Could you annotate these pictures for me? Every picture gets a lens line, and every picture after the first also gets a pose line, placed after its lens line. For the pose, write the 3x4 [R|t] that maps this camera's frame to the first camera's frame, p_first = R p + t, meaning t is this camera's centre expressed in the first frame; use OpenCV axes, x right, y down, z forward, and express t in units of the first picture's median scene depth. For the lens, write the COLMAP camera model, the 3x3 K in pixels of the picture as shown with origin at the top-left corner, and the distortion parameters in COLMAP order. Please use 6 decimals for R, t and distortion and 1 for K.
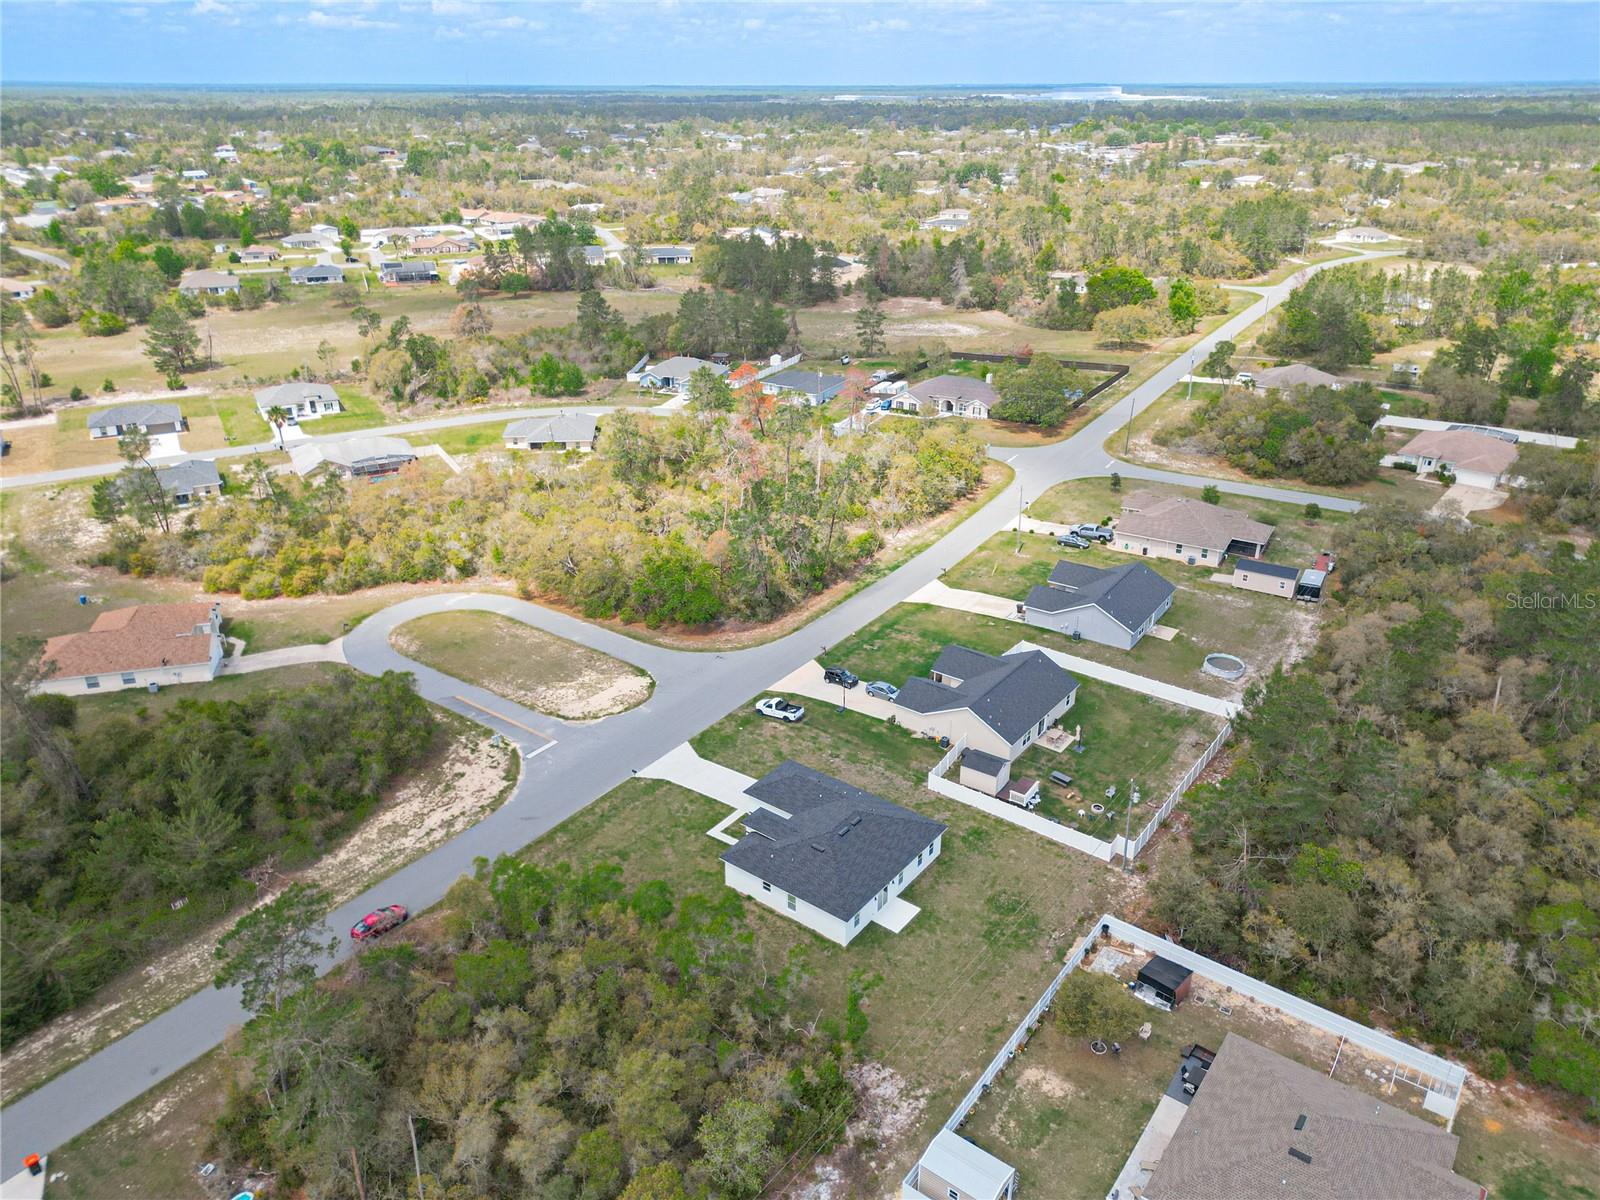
lens RADIAL K [[1129.1, 0, 795.0], [0, 1129.1, 600.1], [0, 0, 1]] dist [0.068403, -0.063071]
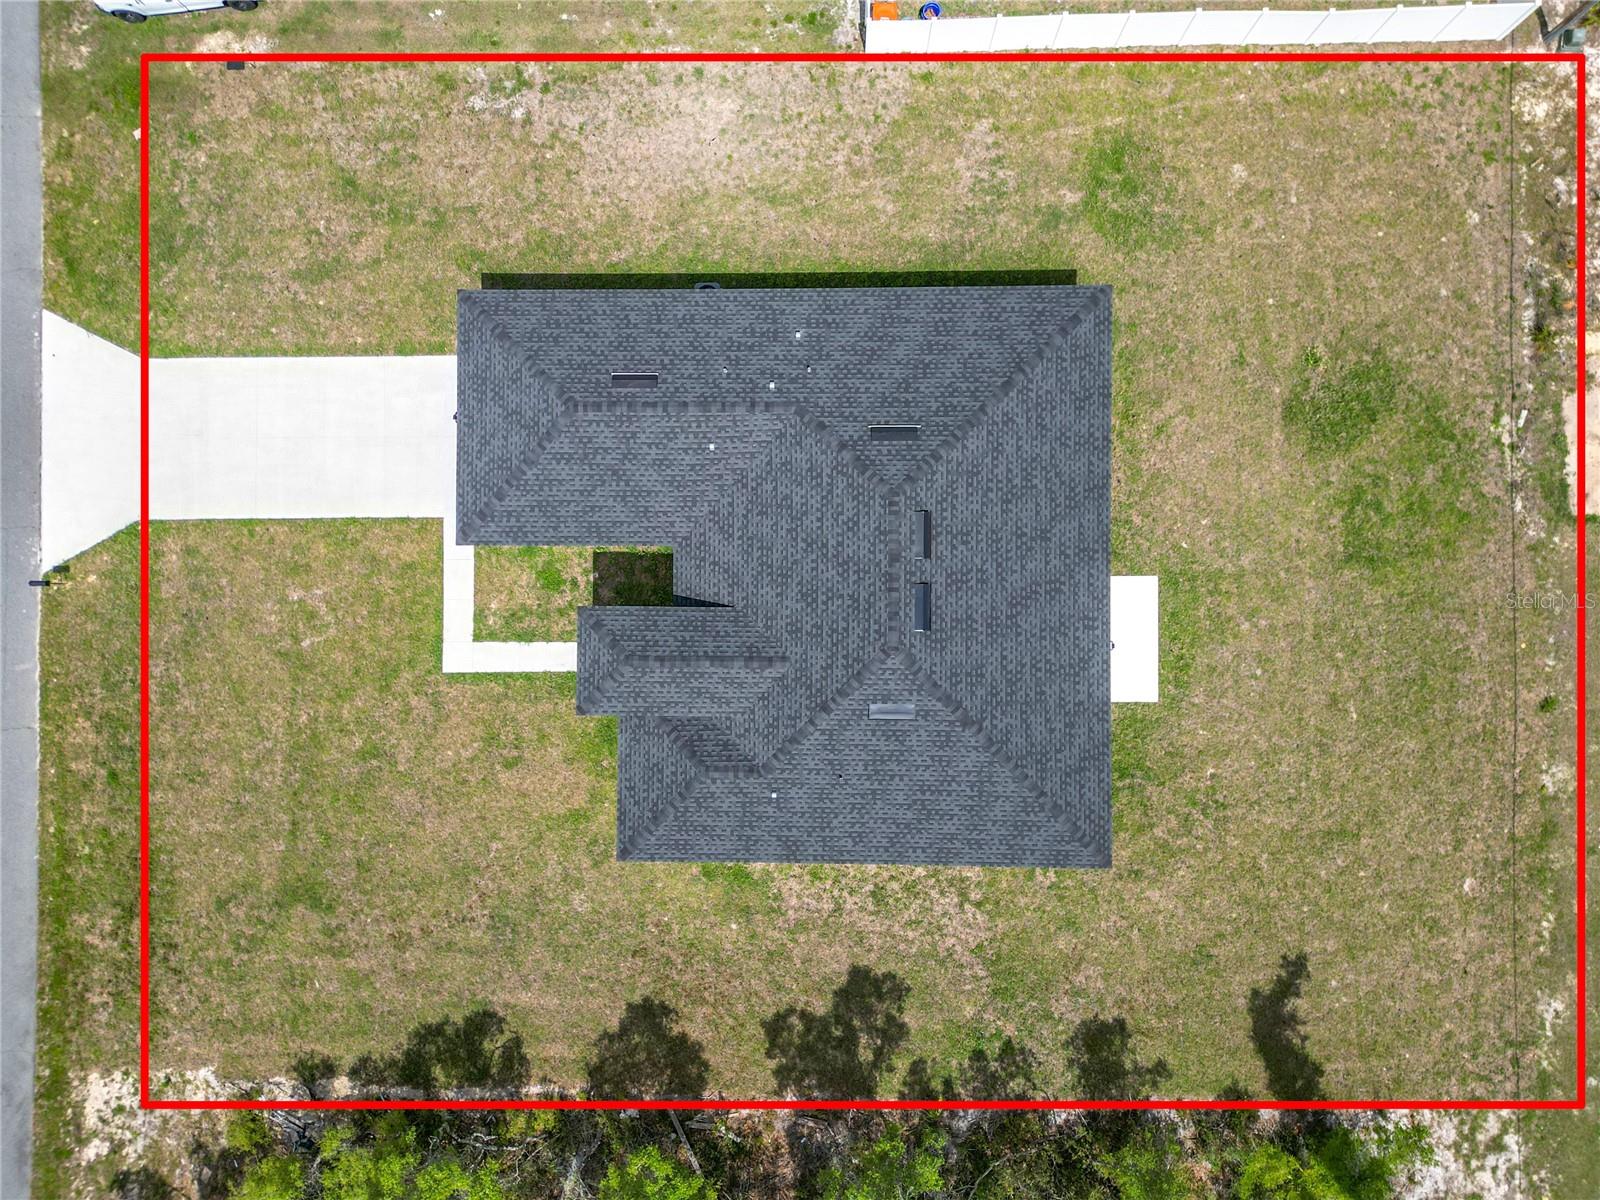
lens RADIAL K [[1129.1, 0, 787.7], [0, 1129.1, 615.9], [0, 0, 1]] dist [0.068403, -0.063071]
pose [[0.798363, -0.601883, -0.018800, 0.012529], [0.284189, 0.349068, 0.892966, -0.047943], [-0.530899, -0.718254, 0.449731, 0.600268]]
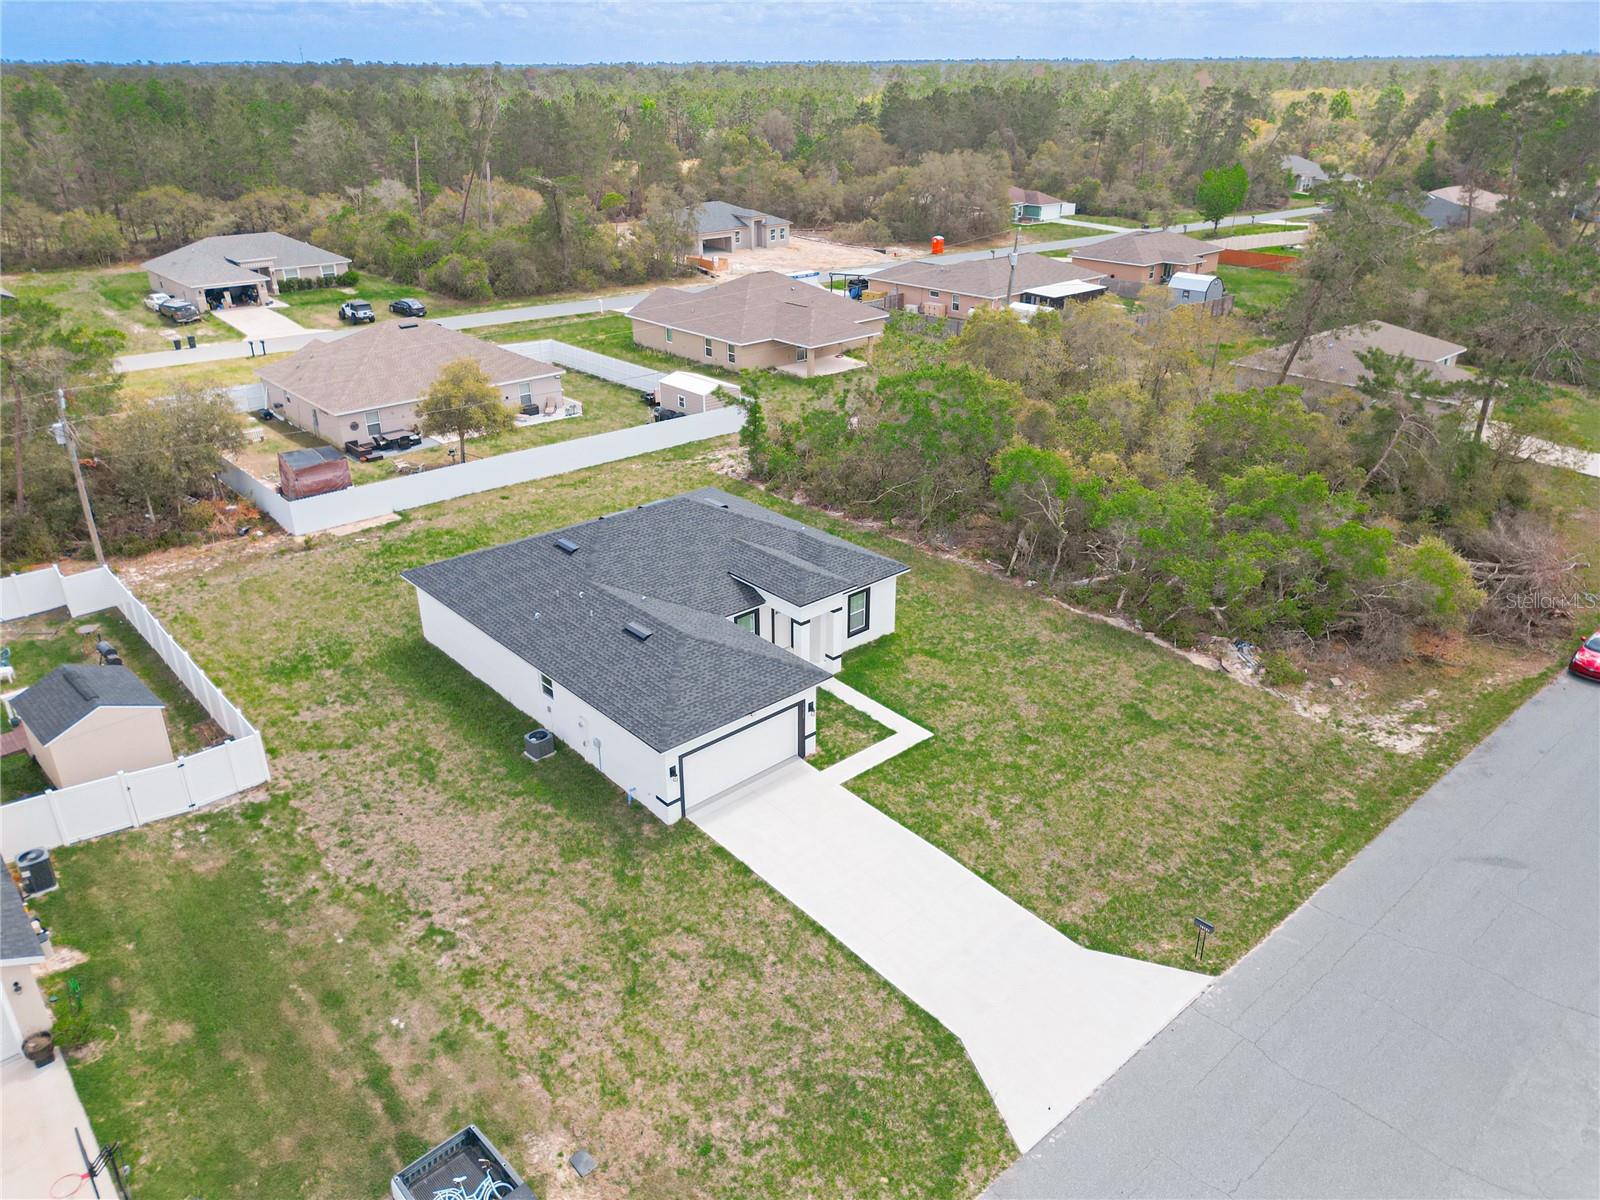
lens RADIAL K [[1129.1, 0, 789.8], [0, 1129.1, 585.1], [0, 0, 1]] dist [0.068403, -0.063071]
pose [[-0.980600, -0.079047, 0.179375, -0.070611], [0.083690, 0.658662, 0.747771, -0.087817], [-0.177256, 0.748276, -0.639268, 0.900193]]
